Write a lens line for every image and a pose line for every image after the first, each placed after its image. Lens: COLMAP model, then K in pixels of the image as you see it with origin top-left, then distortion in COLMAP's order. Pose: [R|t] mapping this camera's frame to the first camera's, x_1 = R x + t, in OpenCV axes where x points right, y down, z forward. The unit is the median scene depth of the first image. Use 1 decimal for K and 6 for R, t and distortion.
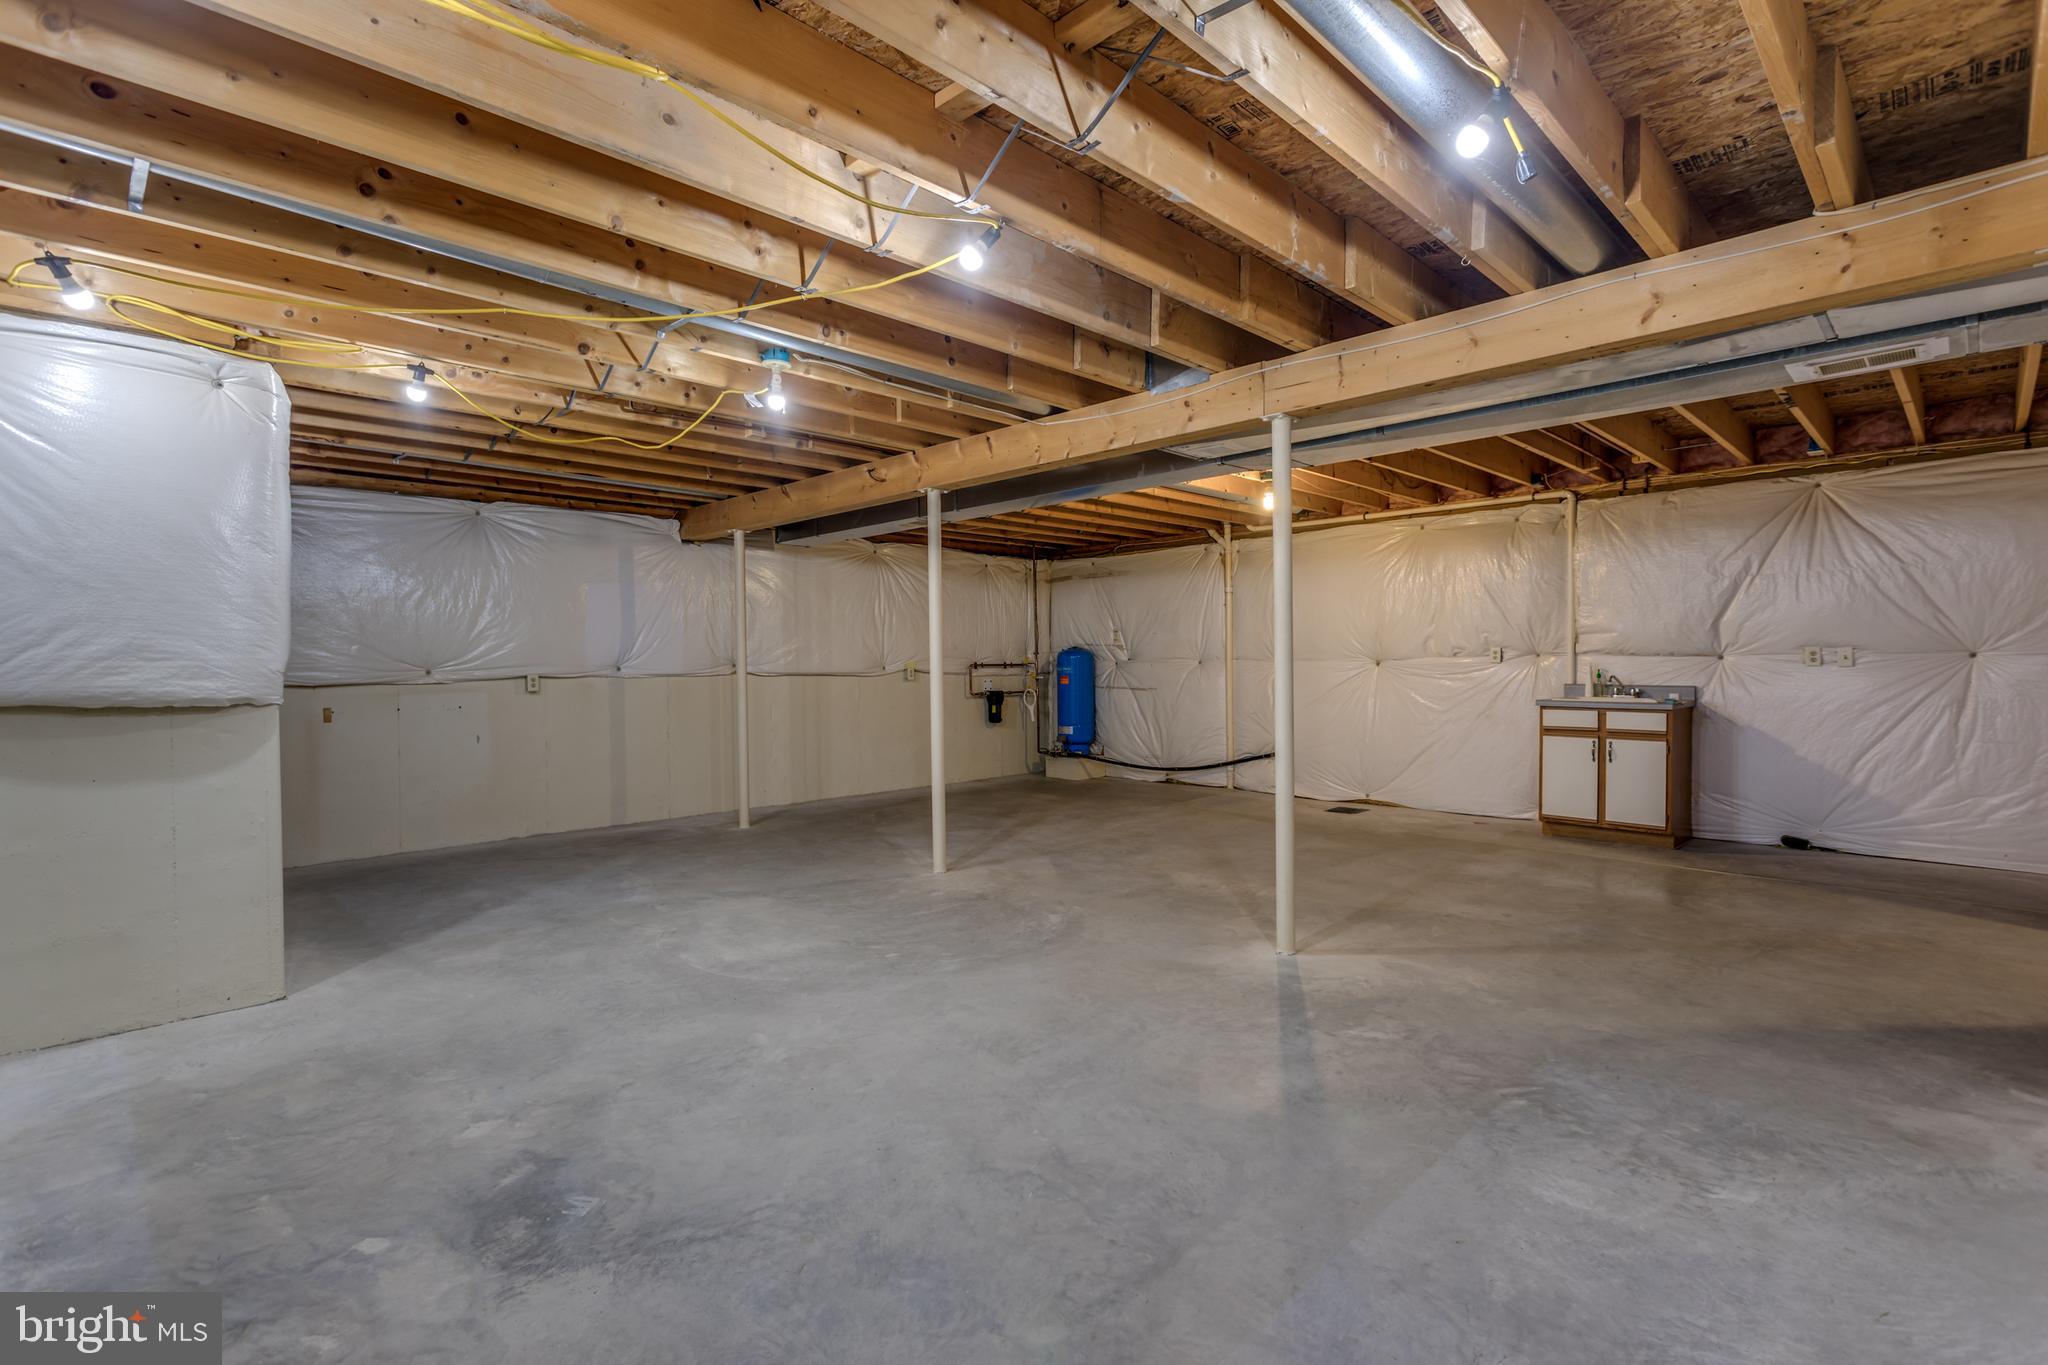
lens RADIAL K [[965.2, 0, 1032.9], [0, 965.2, 682.6], [0, 0, 1]] dist [0.007639, 0.000199]
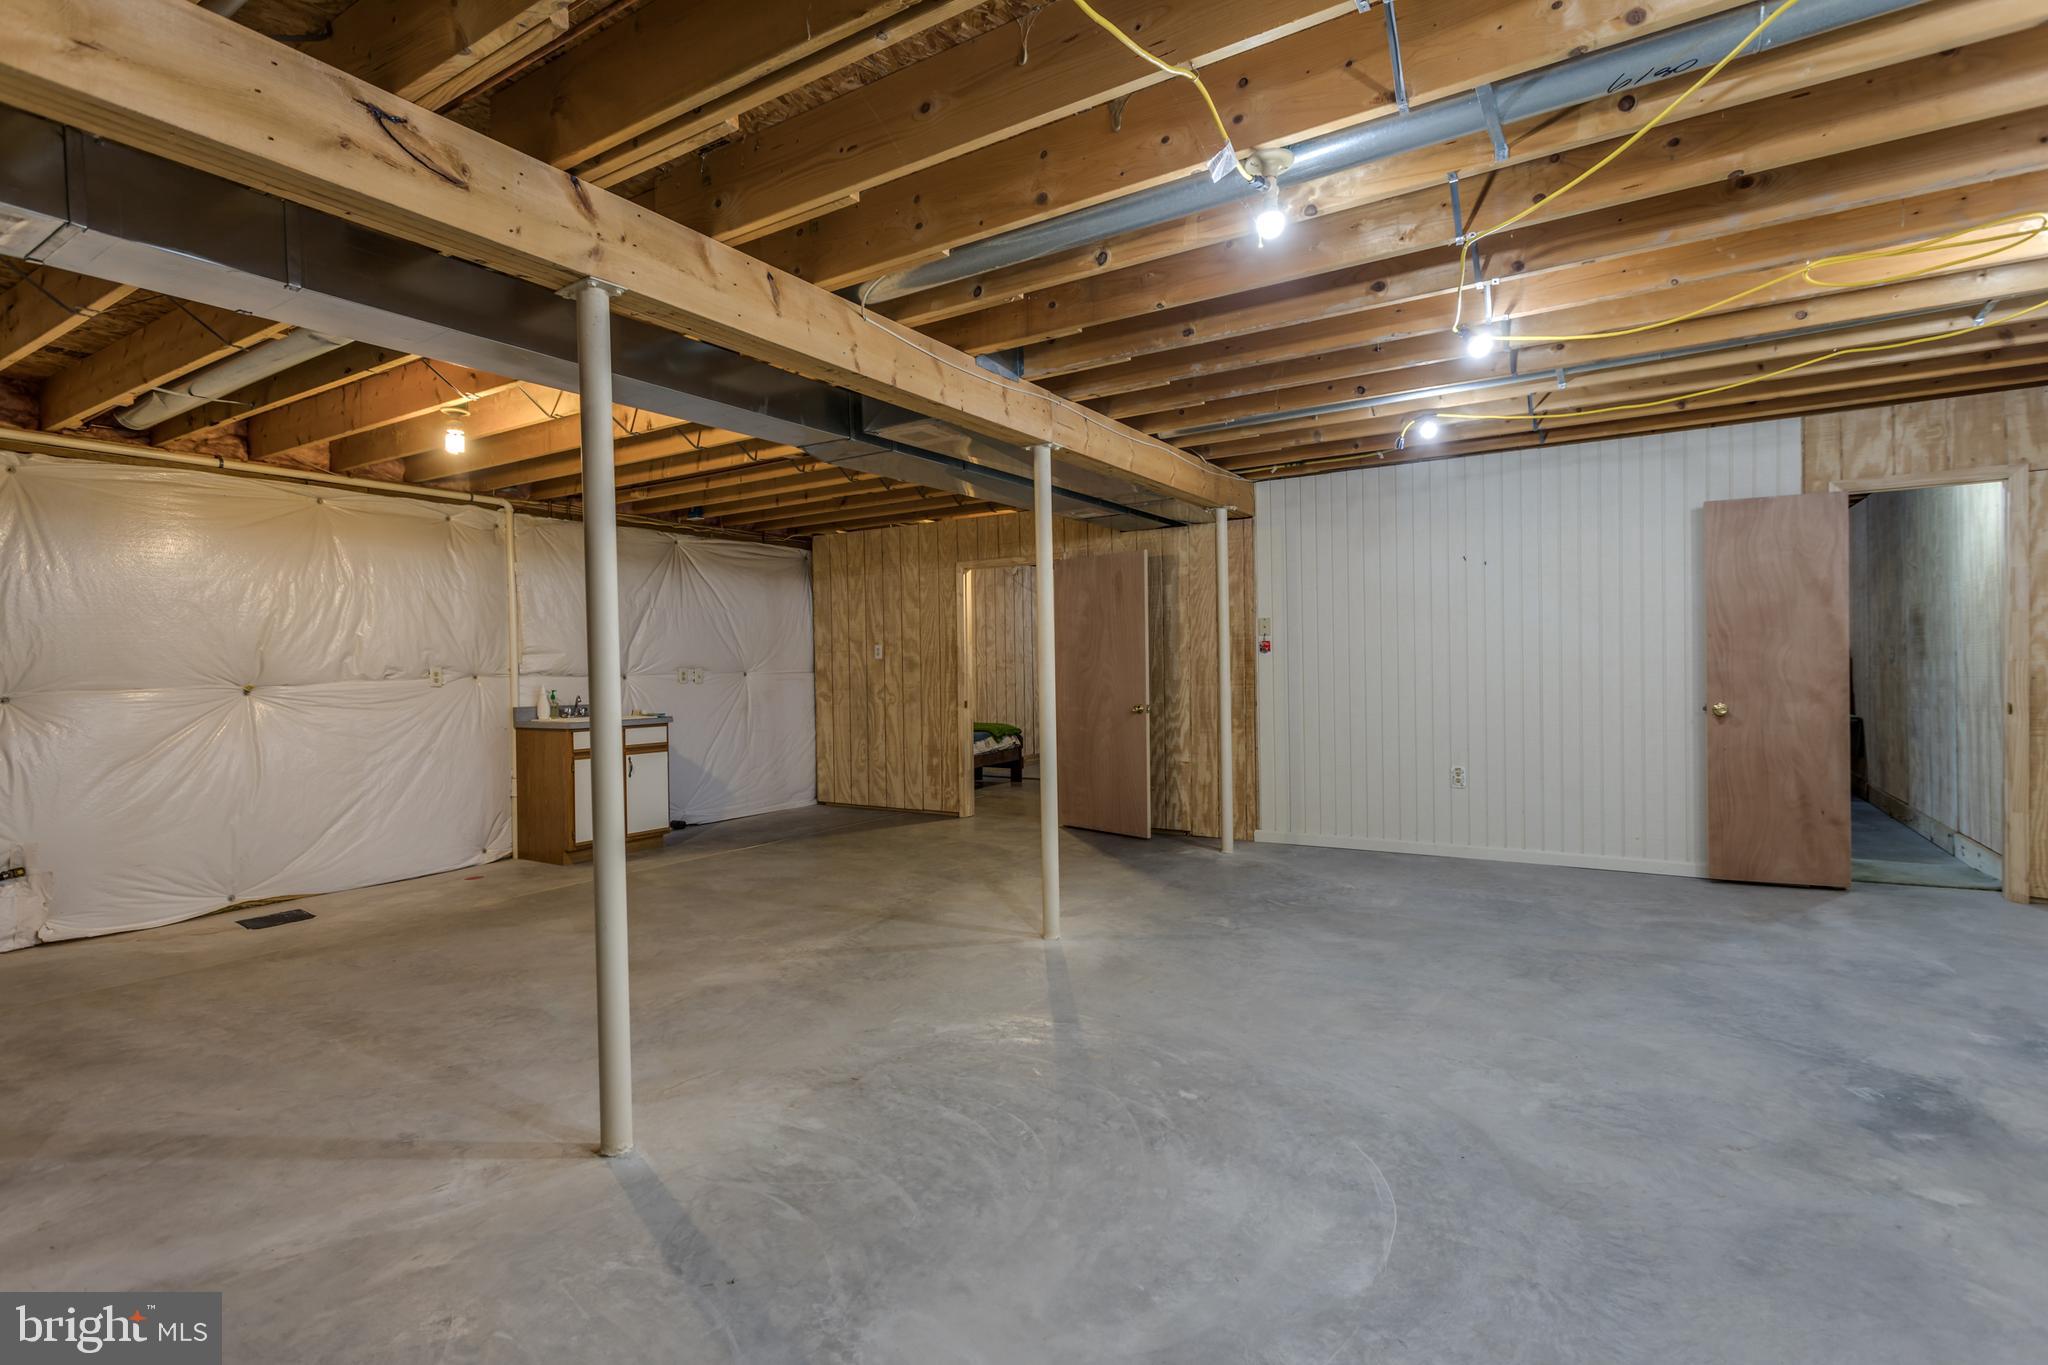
lens RADIAL K [[965.2, 0, 1012.8], [0, 965.2, 678.8], [0, 0, 1]] dist [0.007639, 0.000199]
pose [[-0.211623, 0.000878, 0.977351, -0.987663], [0.042970, 0.999041, 0.008407, -0.028964], [-0.976406, 0.043776, -0.211457, 1.569075]]
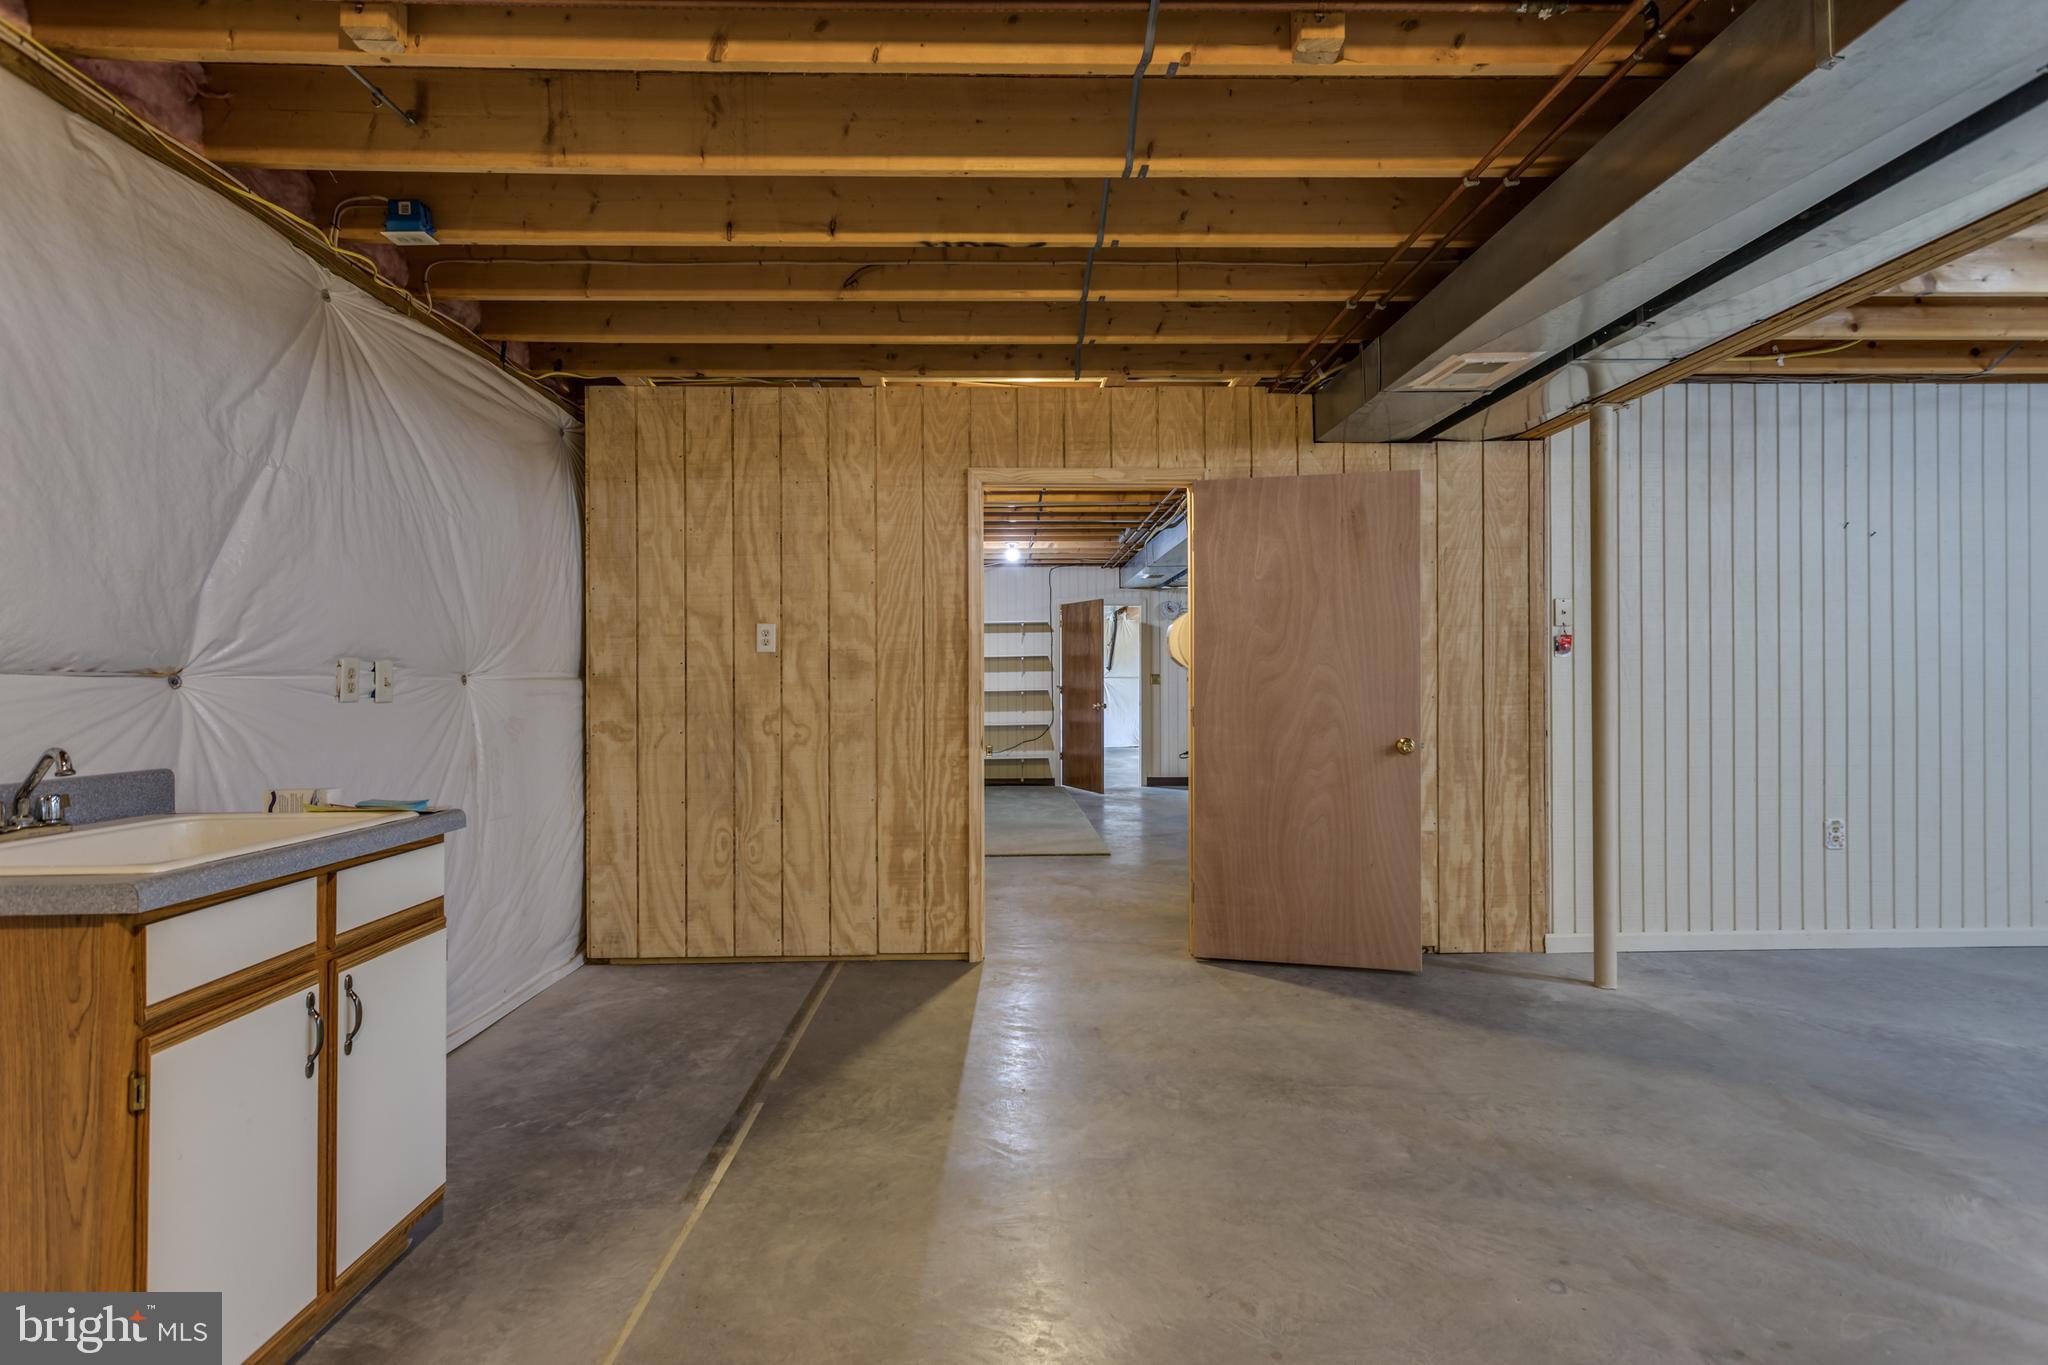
lens RADIAL K [[965.2, 0, 1022.0], [0, 965.2, 680.3], [0, 0, 1]] dist [0.007639, 0.000199]
pose [[-0.719318, 0.015805, 0.694501, 0.514107], [0.030153, 0.999509, 0.008485, -0.040406], [-0.694026, 0.027045, -0.719442, 2.054483]]
